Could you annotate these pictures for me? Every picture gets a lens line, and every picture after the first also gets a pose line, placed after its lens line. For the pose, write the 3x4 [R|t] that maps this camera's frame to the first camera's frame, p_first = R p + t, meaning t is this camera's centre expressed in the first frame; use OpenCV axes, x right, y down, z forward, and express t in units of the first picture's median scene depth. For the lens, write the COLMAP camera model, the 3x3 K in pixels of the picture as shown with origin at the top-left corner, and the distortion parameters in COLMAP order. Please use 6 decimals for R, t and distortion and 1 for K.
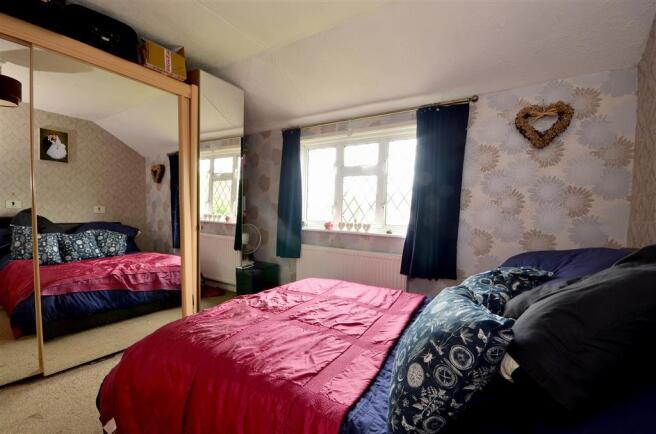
lens RADIAL K [[287.6, 0, 323.4], [0, 287.6, 213.7], [0, 0, 1]] dist [0.001328, 0.000115]
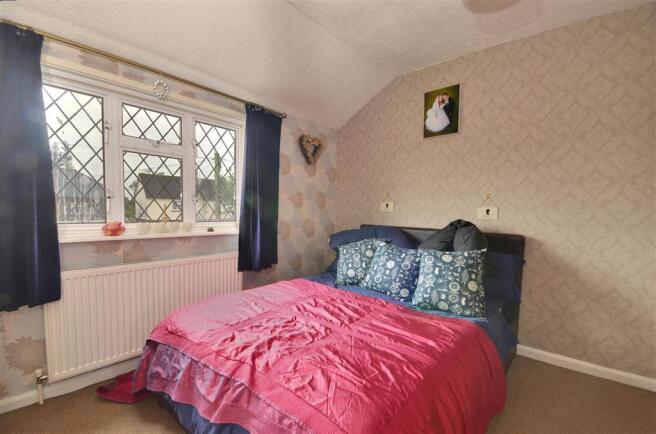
lens RADIAL K [[287.6, 0, 323.4], [0, 287.6, 213.7], [0, 0, 1]] dist [0.001328, 0.000115]
pose [[0.146166, -0.038303, 0.988518, -0.632374], [0.000459, 0.999253, 0.038651, -0.020014], [-0.989260, -0.005196, 0.146074, 0.585283]]
